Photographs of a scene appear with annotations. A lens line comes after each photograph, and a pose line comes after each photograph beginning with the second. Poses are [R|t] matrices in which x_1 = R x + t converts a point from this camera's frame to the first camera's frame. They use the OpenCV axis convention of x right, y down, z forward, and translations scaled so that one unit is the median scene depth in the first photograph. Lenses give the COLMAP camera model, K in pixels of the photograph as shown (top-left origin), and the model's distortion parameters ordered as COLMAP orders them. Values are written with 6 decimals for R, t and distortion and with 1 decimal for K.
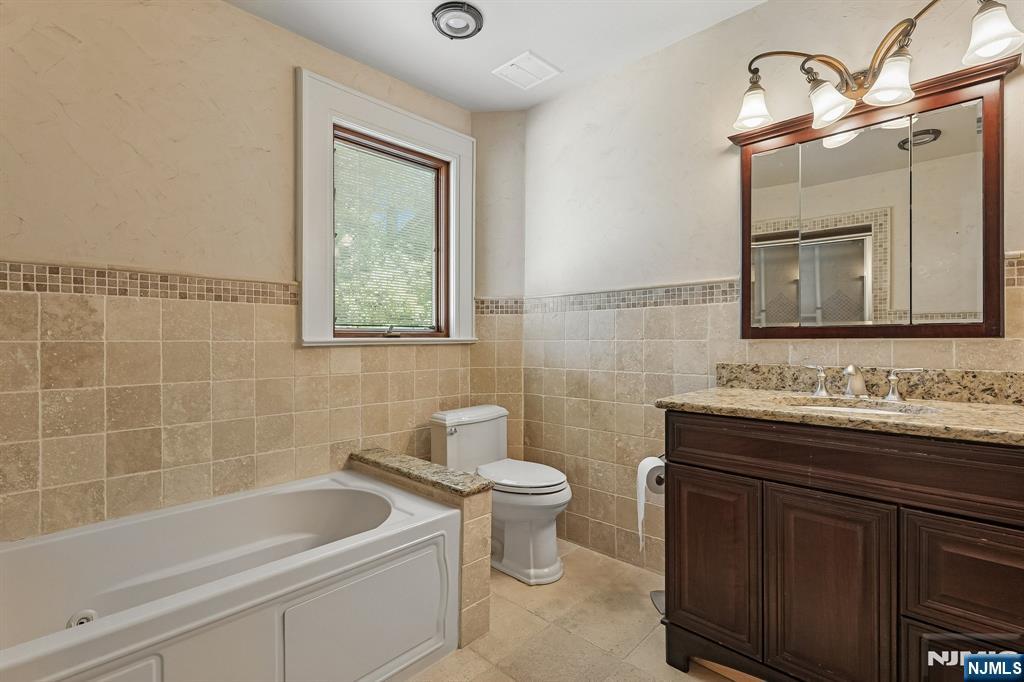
lens RADIAL K [[475.0, 0, 510.3], [0, 475.0, 340.6], [0, 0, 1]] dist [0.006040, -0.001791]
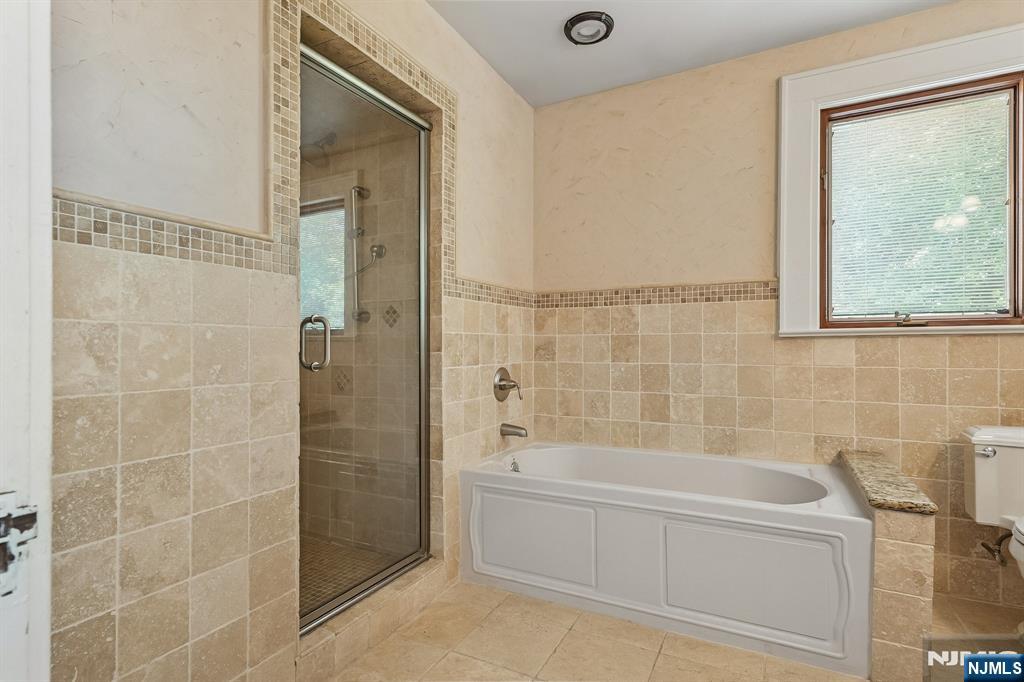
lens RADIAL K [[522.1, 0, 506.4], [0, 522.1, 343.9], [0, 0, 1]] dist [0.004312, 0.000005]
pose [[0.274272, -0.002212, -0.961650, 0.576025], [0.003923, 0.999992, -0.001182, 0.028327], [0.961644, -0.003448, 0.274279, 0.090227]]
